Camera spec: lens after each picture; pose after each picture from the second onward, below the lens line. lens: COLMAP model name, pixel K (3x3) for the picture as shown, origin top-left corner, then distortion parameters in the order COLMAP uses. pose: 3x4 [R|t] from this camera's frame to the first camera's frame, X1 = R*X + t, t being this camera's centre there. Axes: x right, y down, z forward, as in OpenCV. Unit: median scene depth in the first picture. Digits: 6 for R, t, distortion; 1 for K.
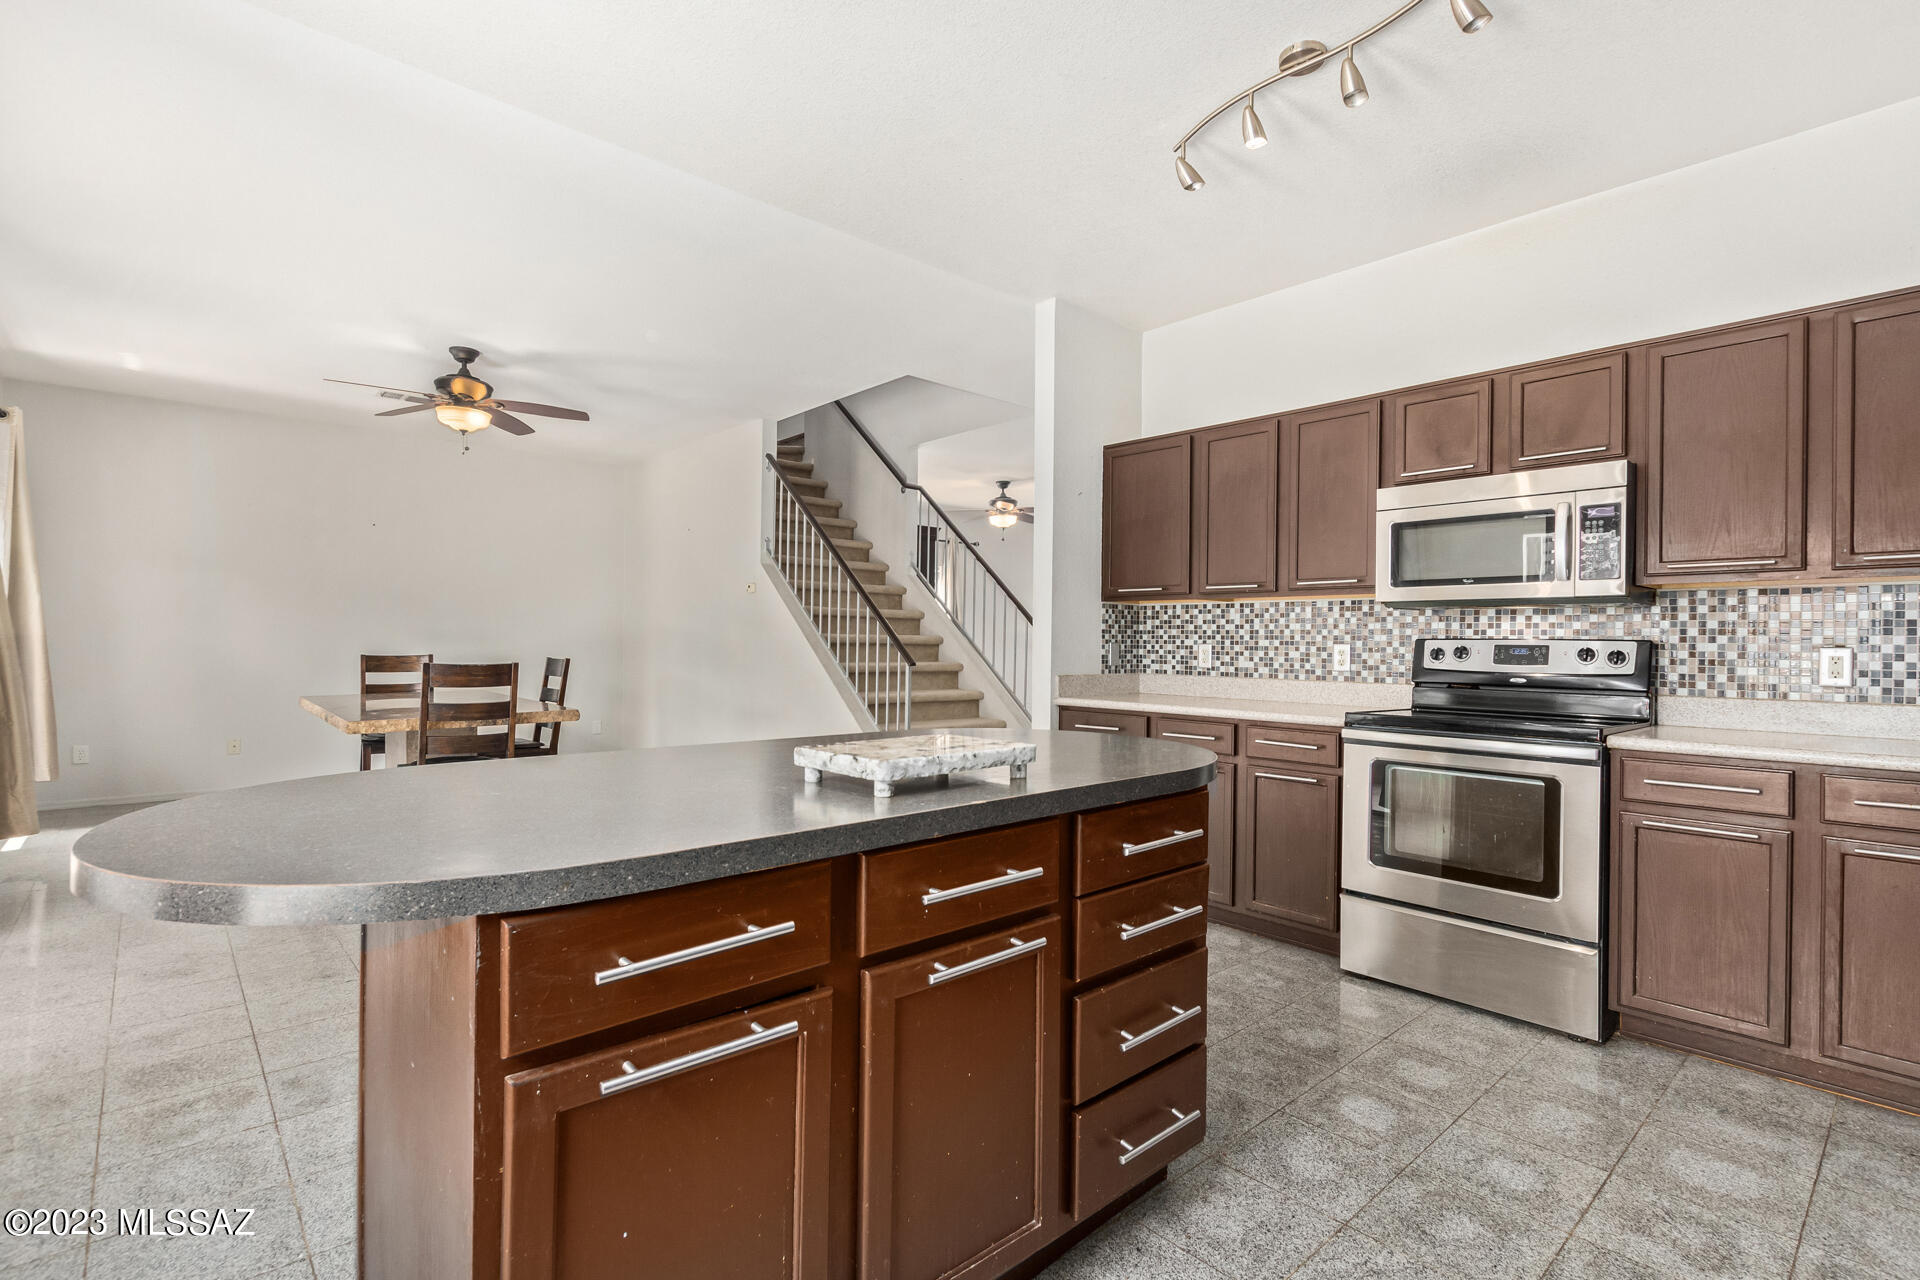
lens RADIAL K [[880.2, 0, 972.6], [0, 880.2, 641.6], [0, 0, 1]] dist [0.004403, -0.002946]
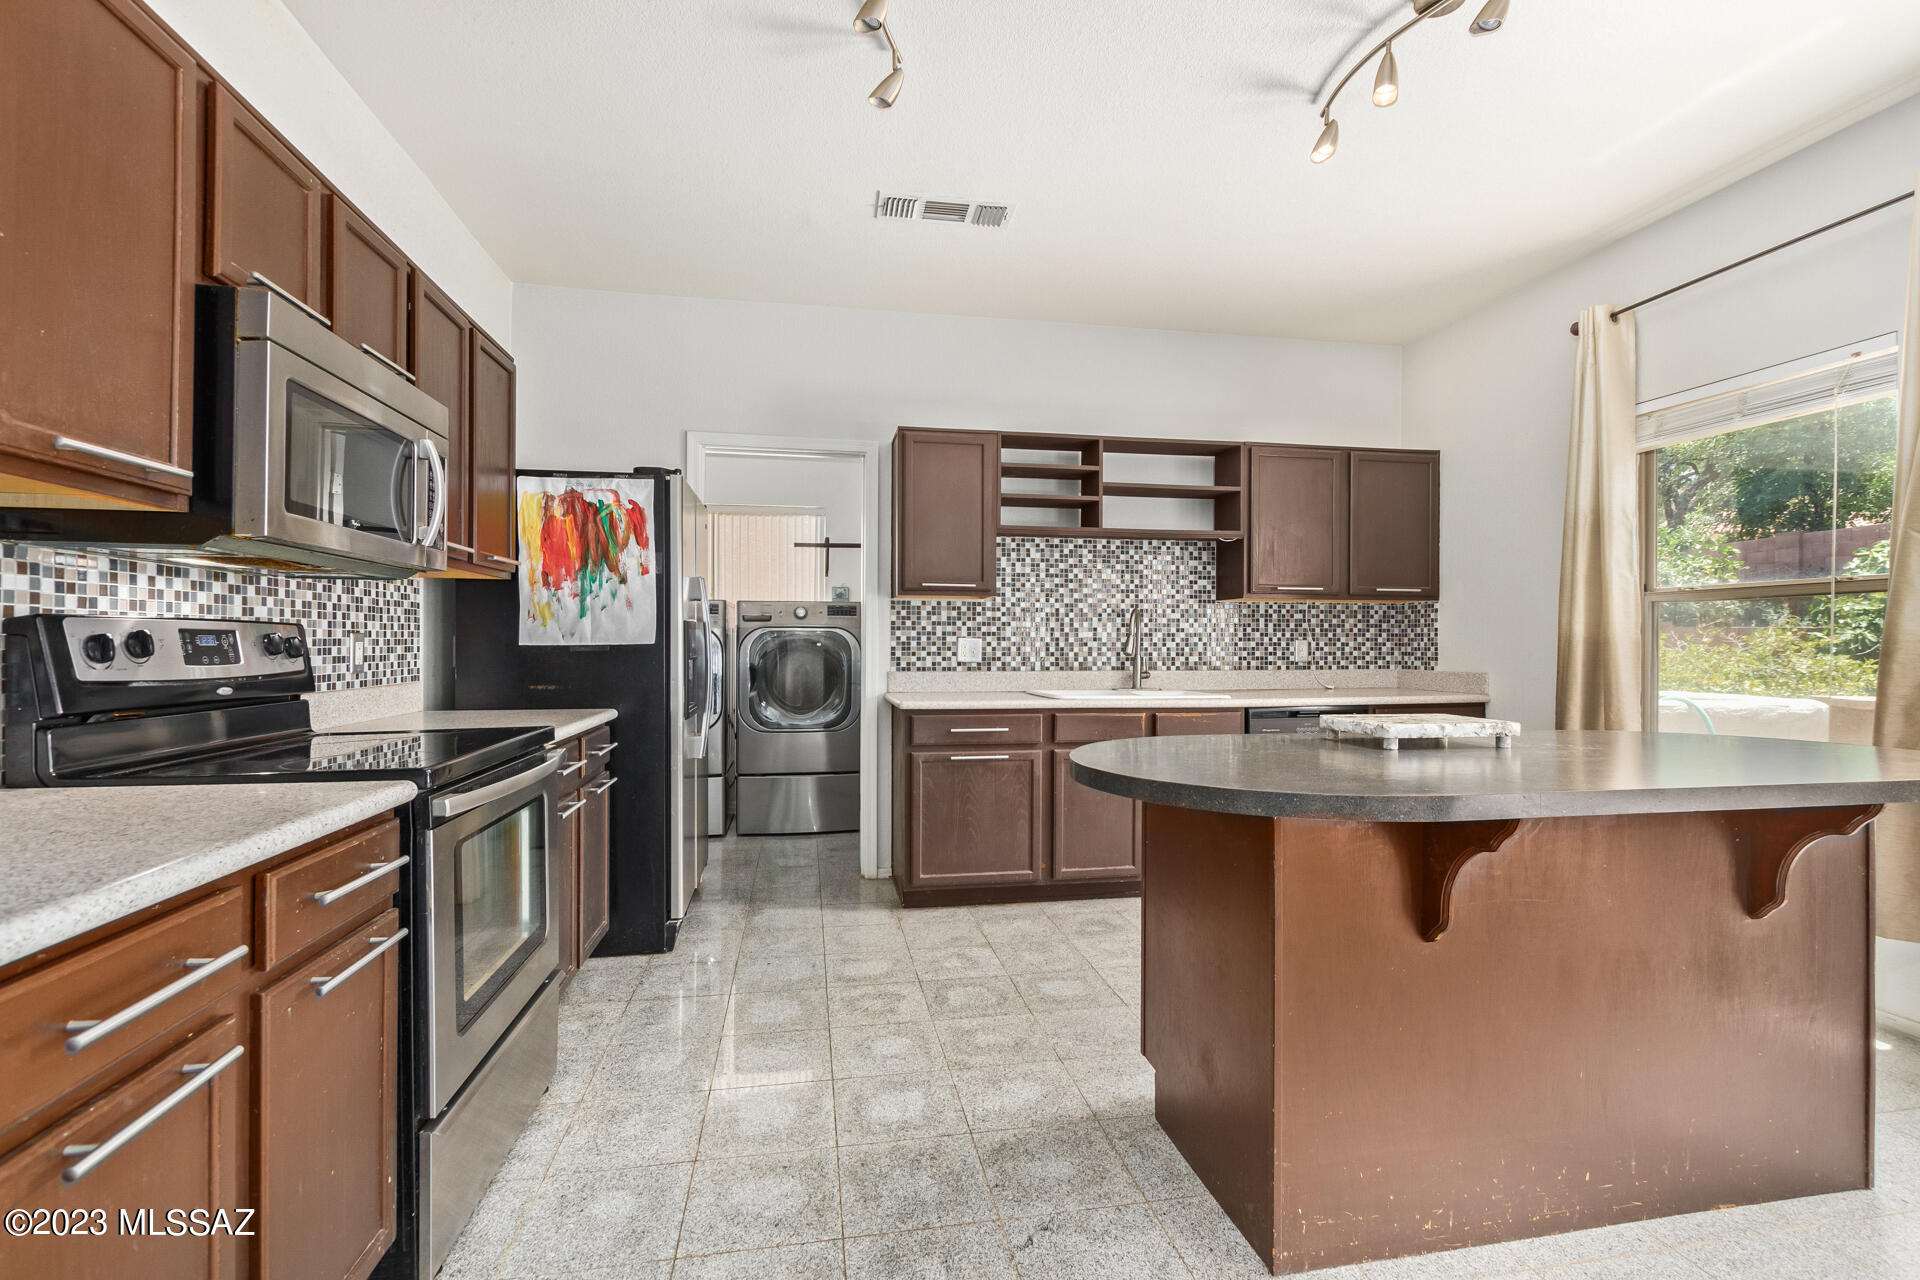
lens RADIAL K [[880.2, 0, 965.8], [0, 880.2, 636.4], [0, 0, 1]] dist [0.004403, -0.002946]
pose [[-0.846475, -0.010572, 0.532323, -0.084154], [-0.013617, 0.999906, -0.001795, 0.002167], [-0.532254, -0.008768, -0.846539, 1.062613]]
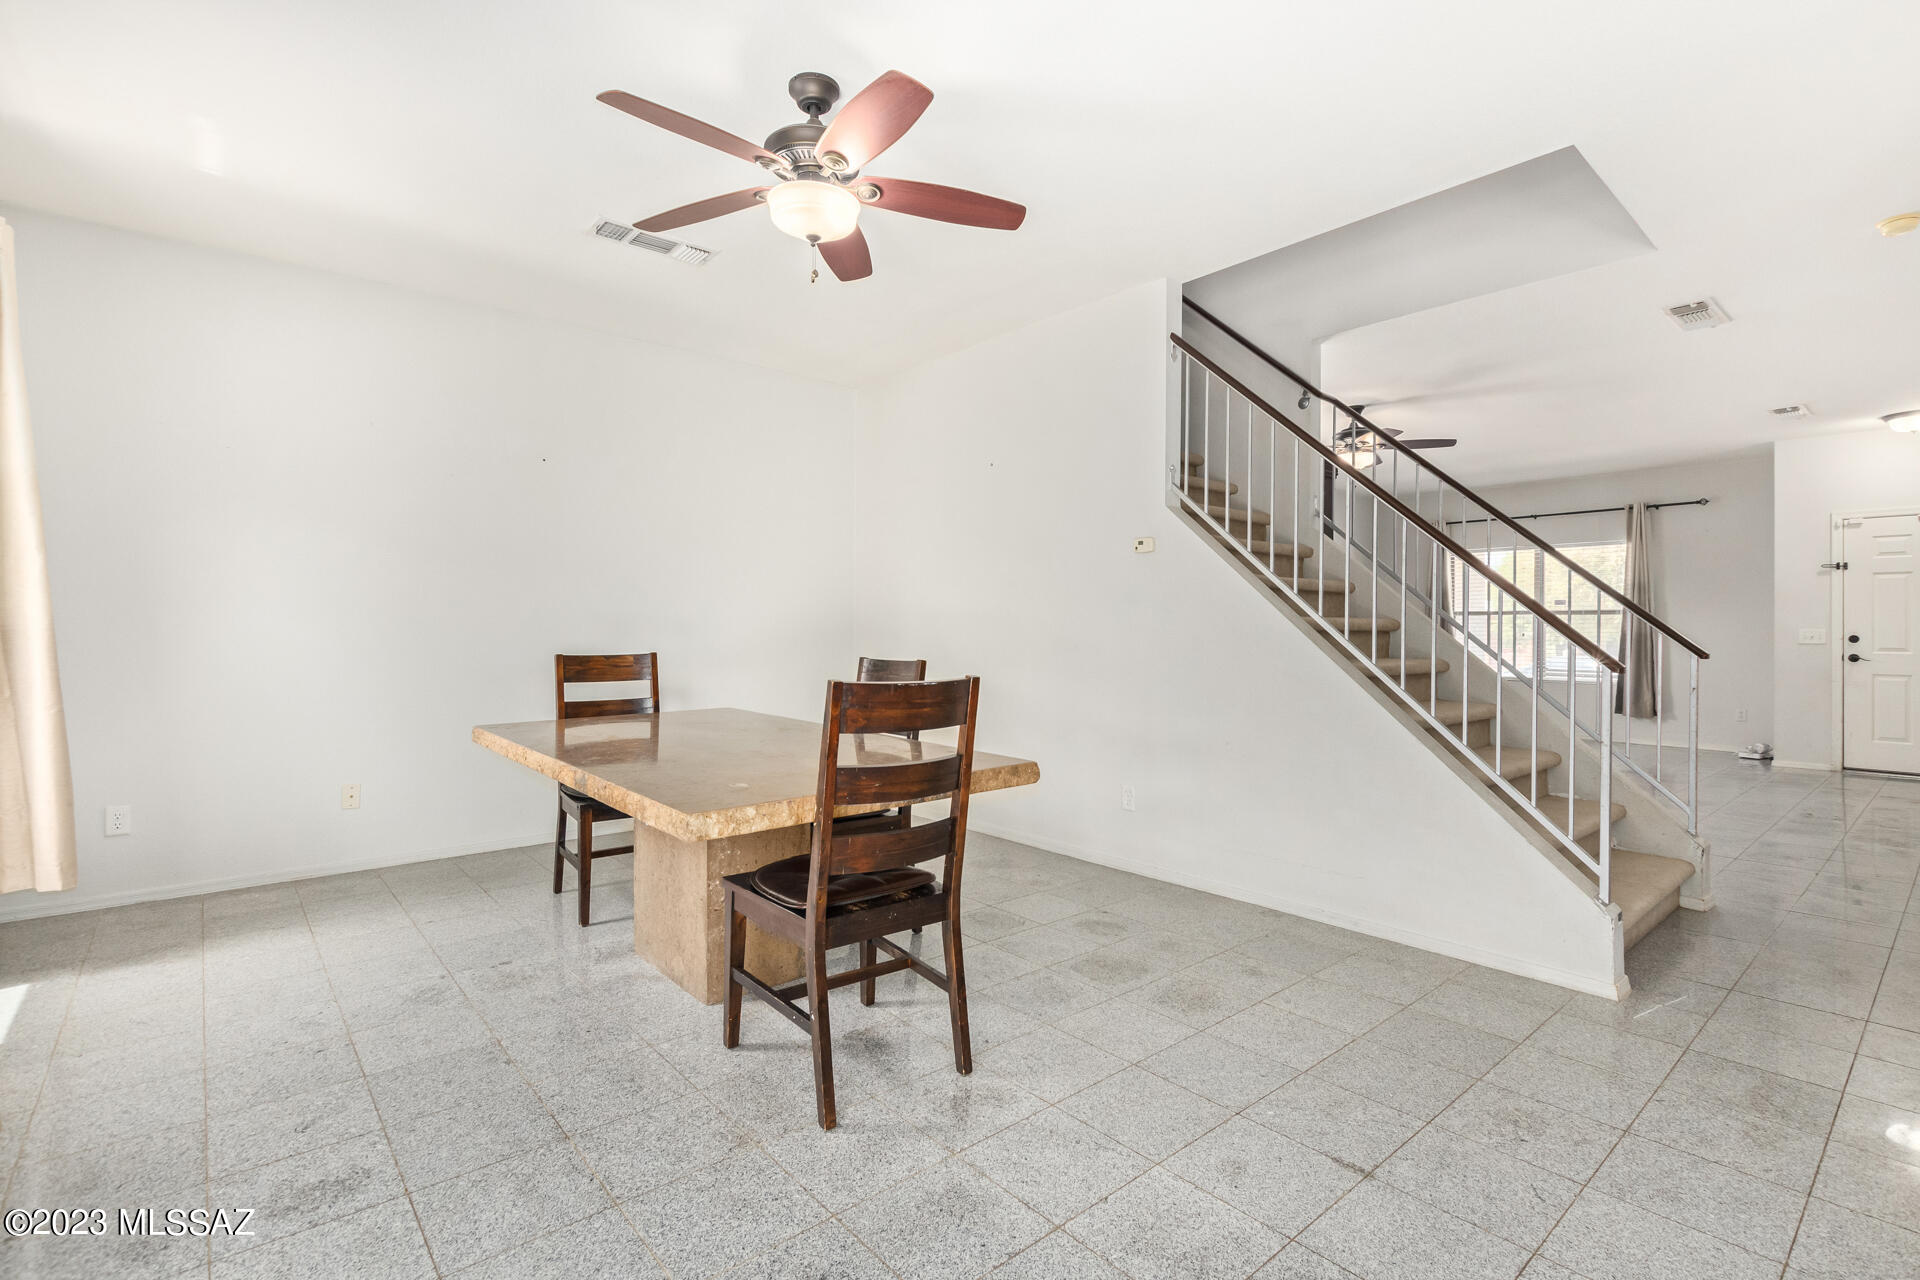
lens RADIAL K [[880.2, 0, 966.6], [0, 880.2, 623.4], [0, 0, 1]] dist [0.004403, -0.002946]
pose [[0.999650, -0.006289, -0.025700, -0.624437], [0.006068, 0.999944, -0.008671, 0.000230], [0.025753, 0.008512, 0.999632, 0.618246]]
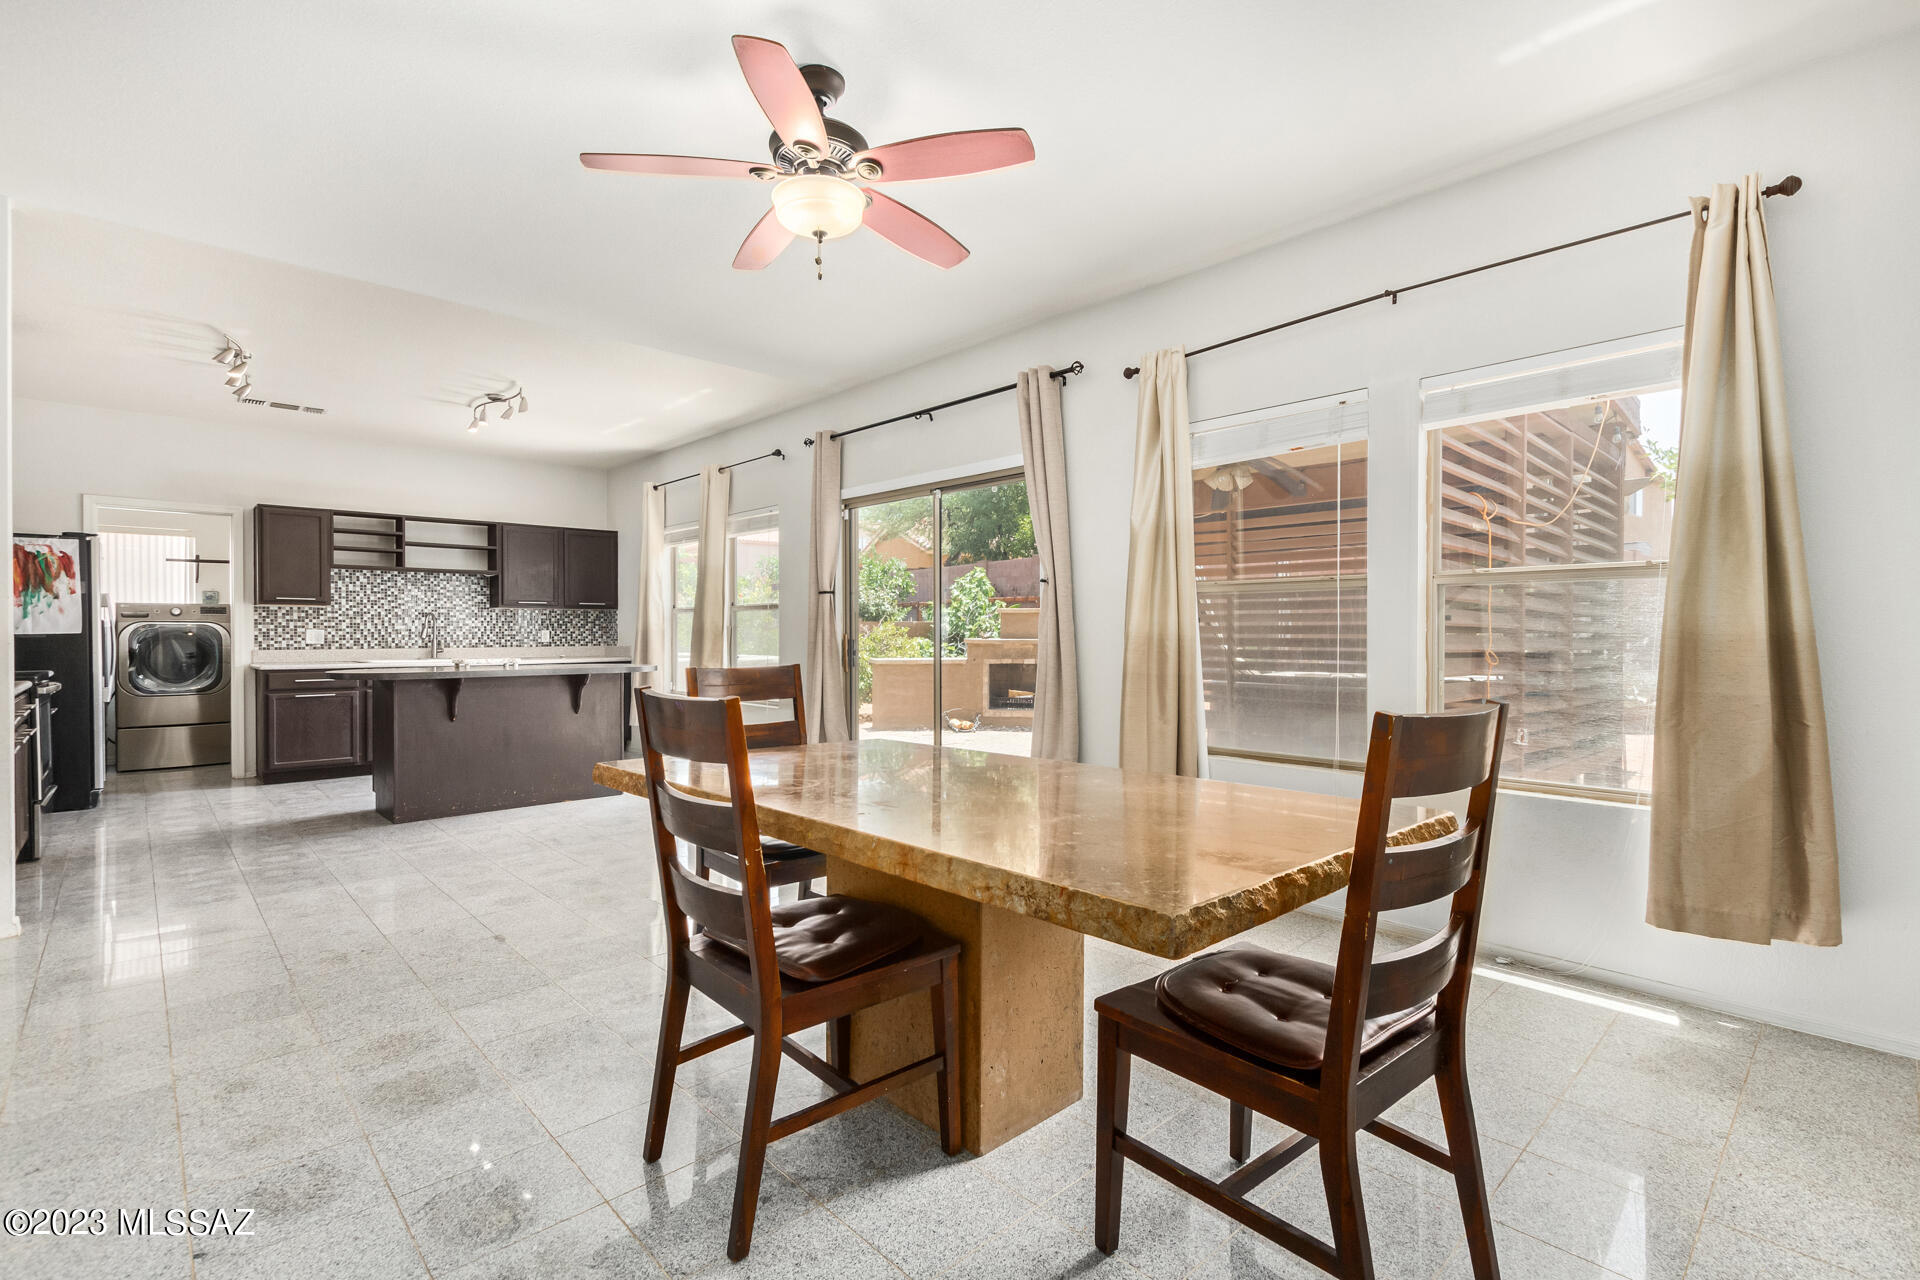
lens RADIAL K [[880.2, 0, 959.0], [0, 880.2, 638.6], [0, 0, 1]] dist [0.004403, -0.002946]
pose [[-0.999855, -0.010987, -0.012978, -0.870418], [-0.011054, 0.999926, 0.005097, -0.003160], [0.012921, 0.005240, -0.999903, 2.044061]]
